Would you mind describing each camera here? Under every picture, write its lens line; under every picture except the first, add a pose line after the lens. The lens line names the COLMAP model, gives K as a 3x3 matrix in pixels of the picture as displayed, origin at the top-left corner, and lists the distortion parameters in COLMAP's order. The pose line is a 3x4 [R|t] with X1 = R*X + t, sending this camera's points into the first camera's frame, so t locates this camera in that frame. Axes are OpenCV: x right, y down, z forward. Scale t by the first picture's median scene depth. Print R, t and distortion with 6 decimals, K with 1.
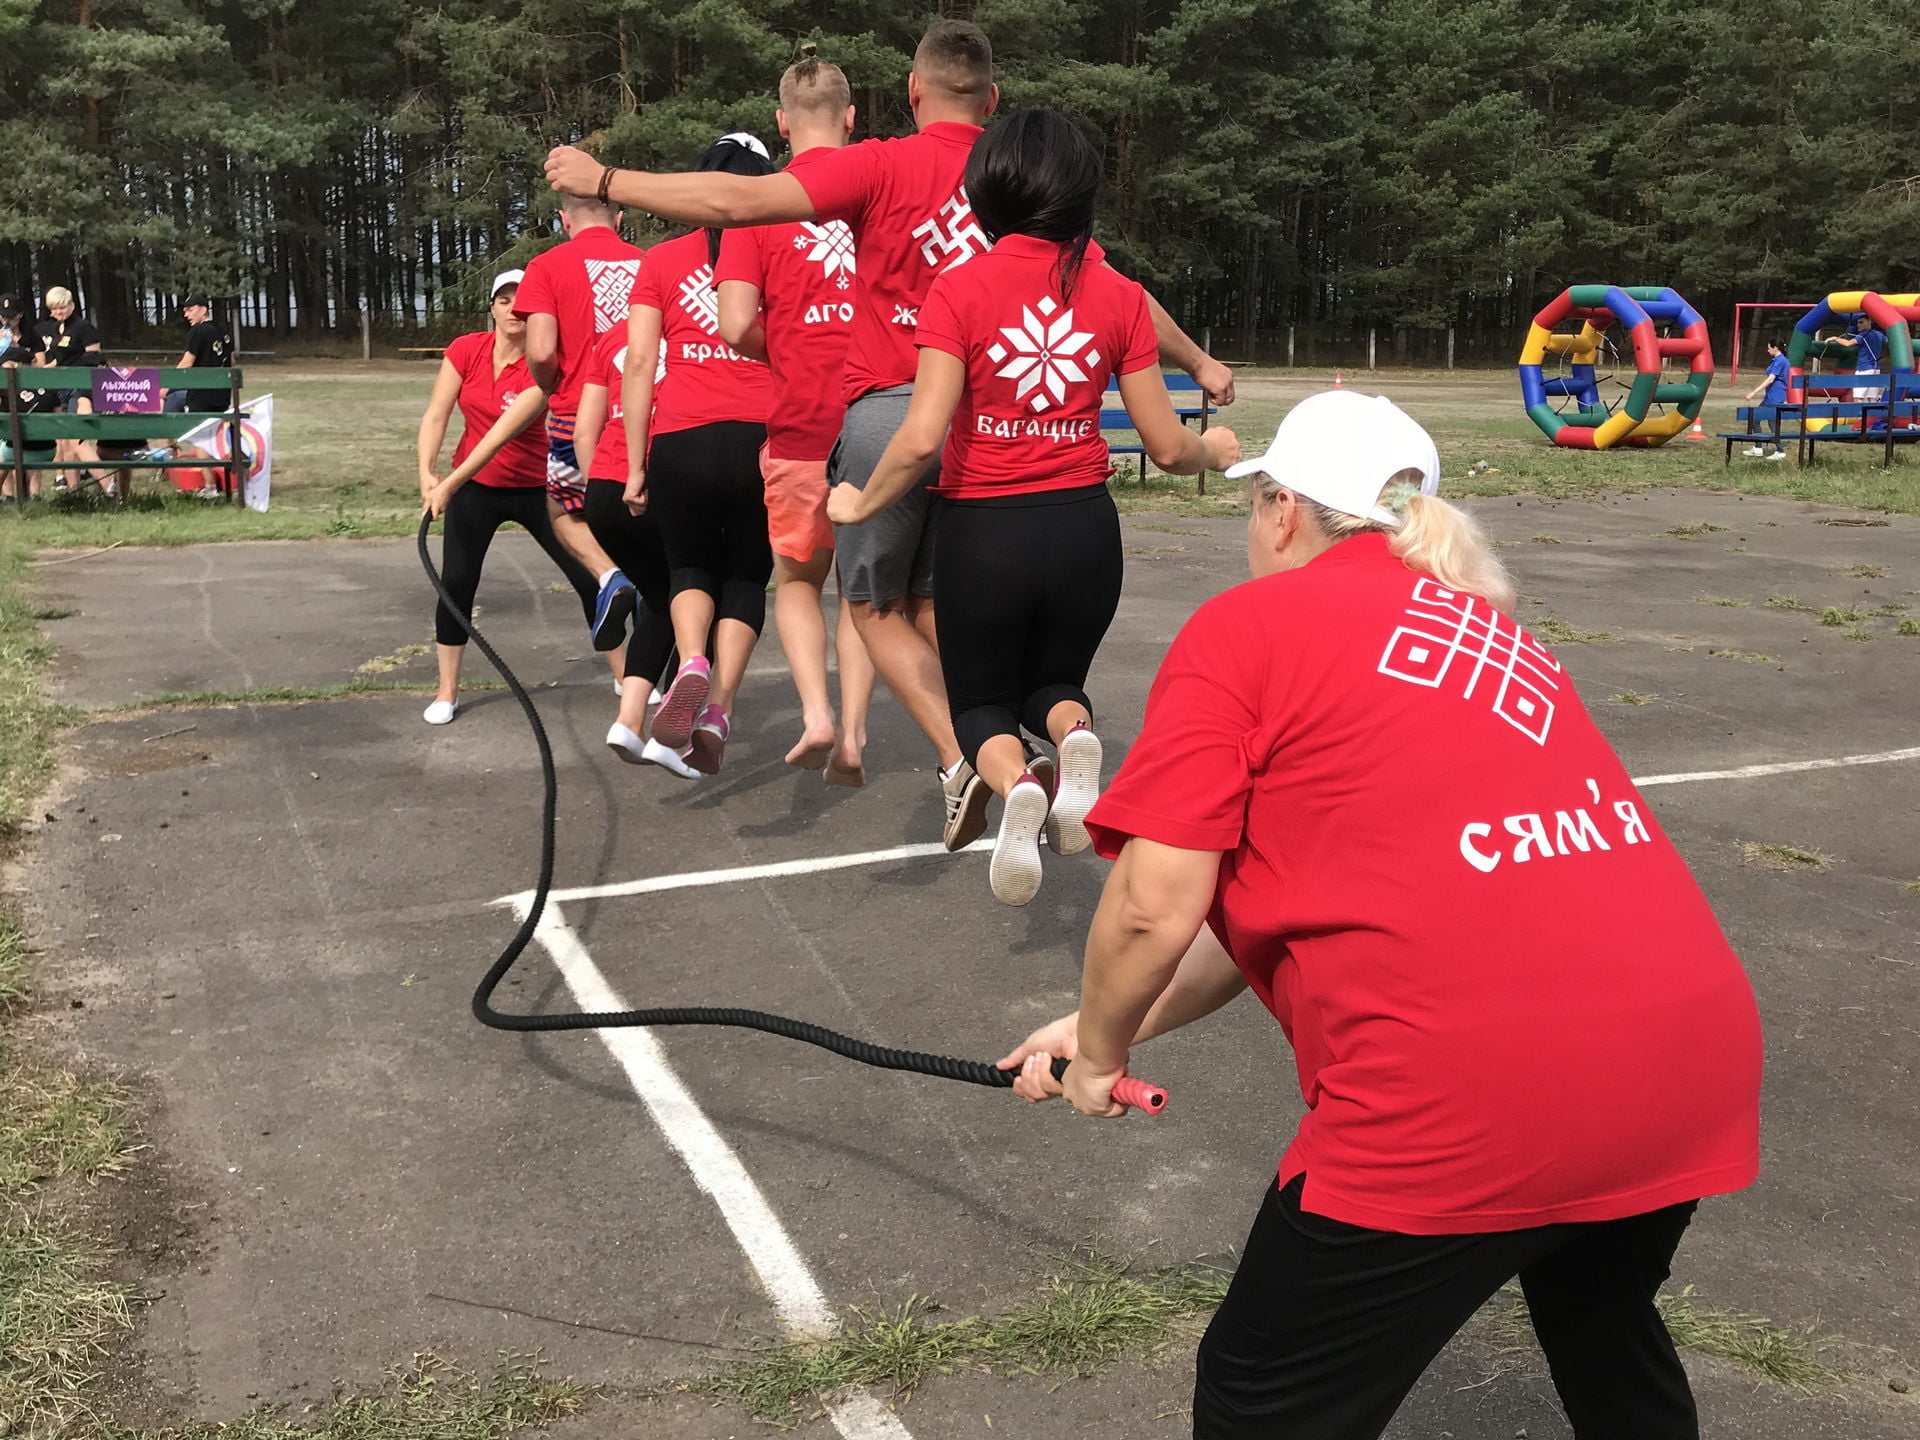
lens RADIAL K [[1584.5, 0, 961.3], [0, 1584.5, 718.7], [0, 0, 1]] dist [-0.000698, 0.013339]
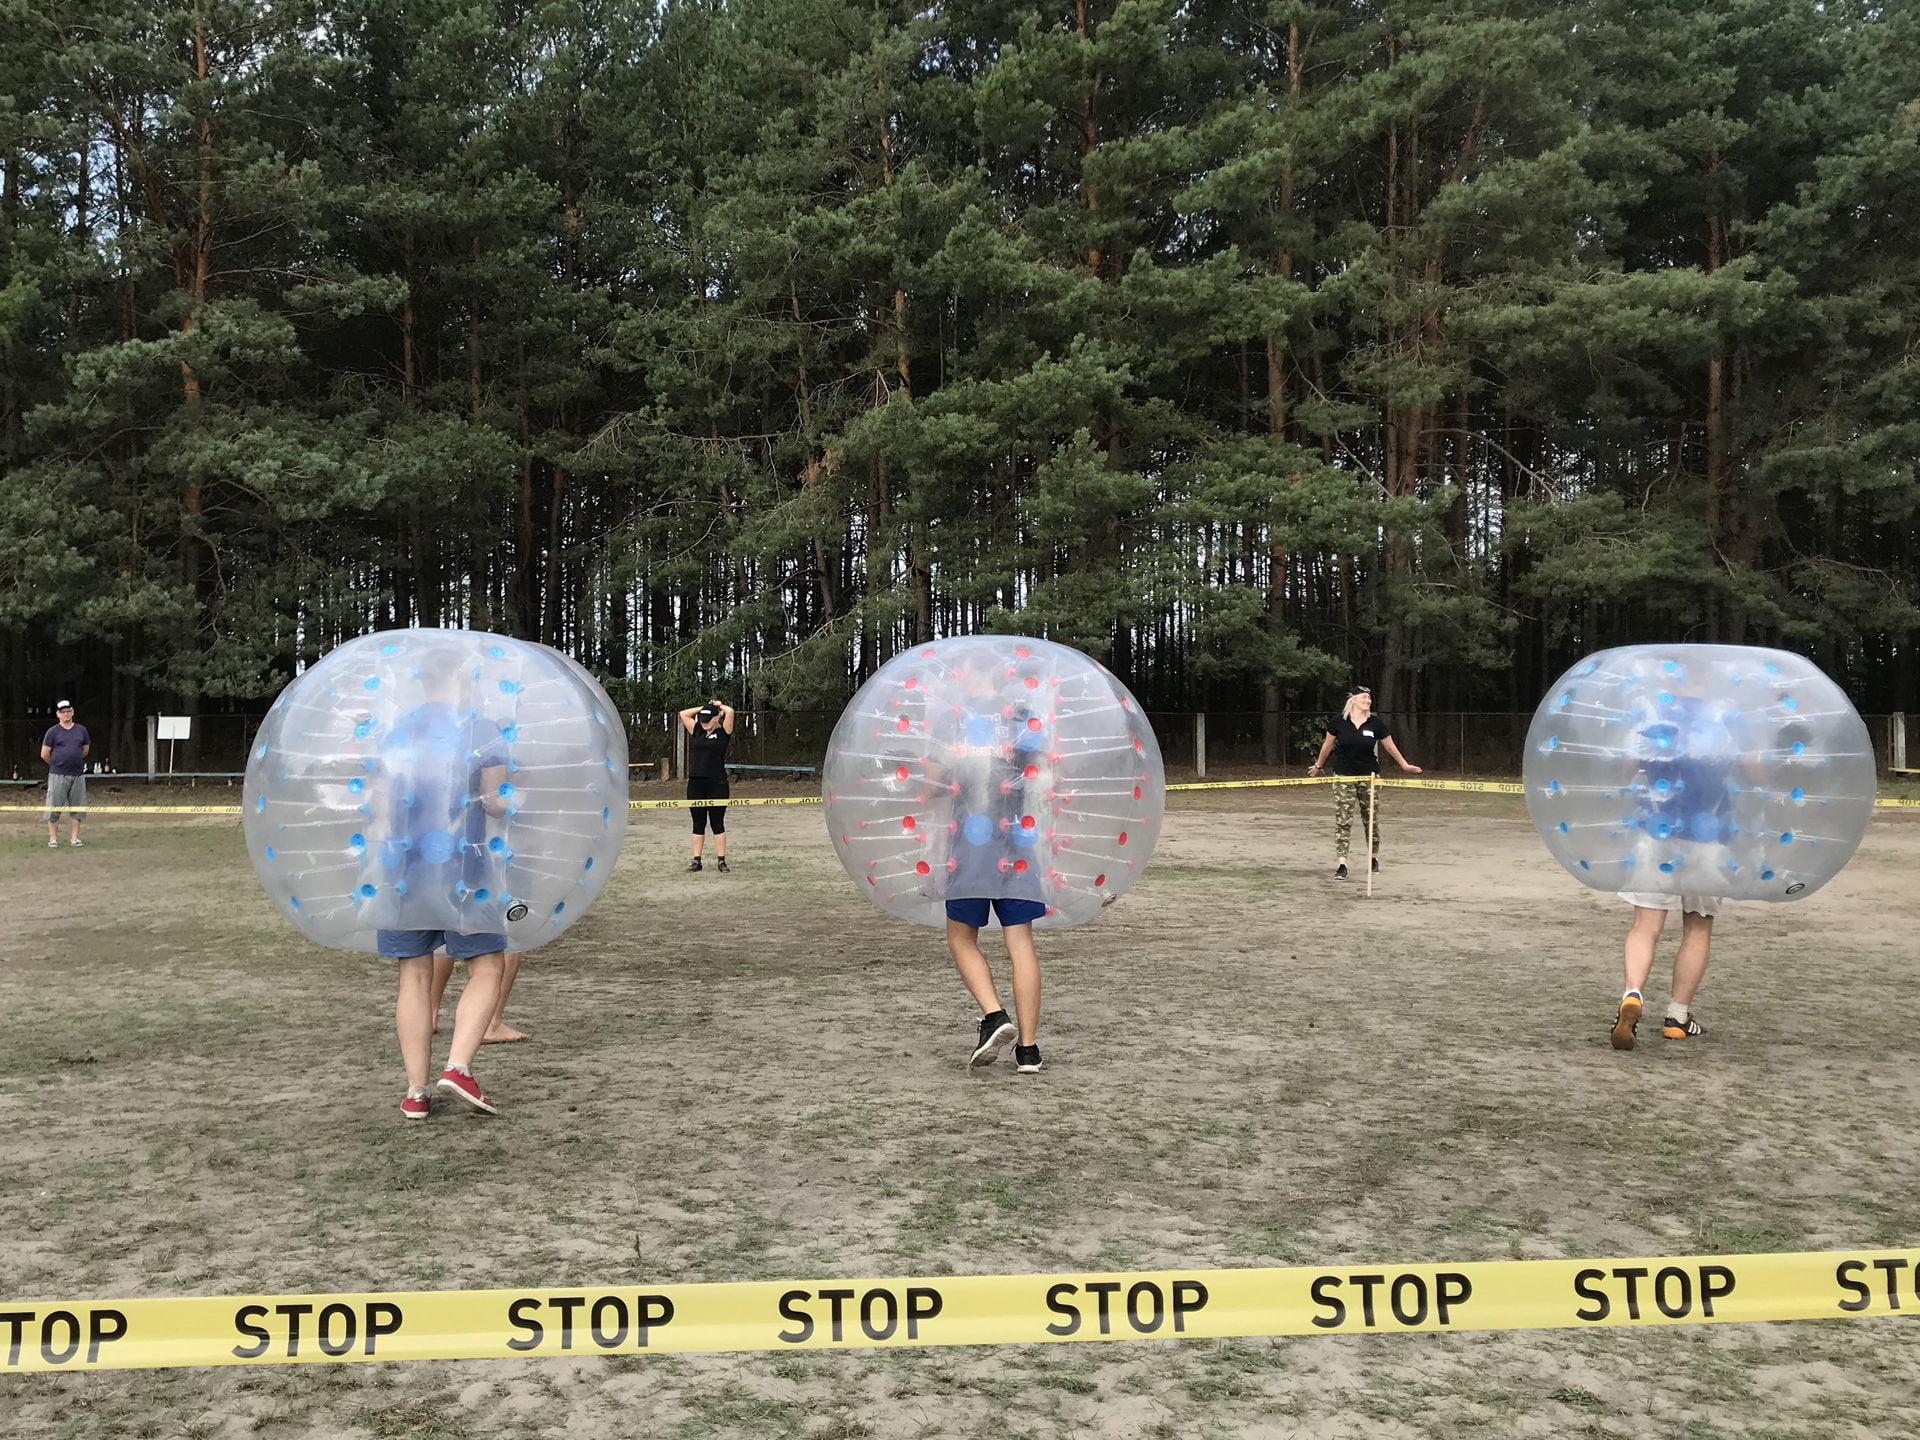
lens RADIAL K [[1584.5, 0, 961.6], [0, 1584.5, 723.6], [0, 0, 1]] dist [-0.000698, 0.013339]
pose [[0.925007, -0.013520, -0.379708, 0.068577], [-0.076905, 0.972018, -0.221959, -0.105422], [0.372084, 0.234515, 0.898085, 0.421630]]
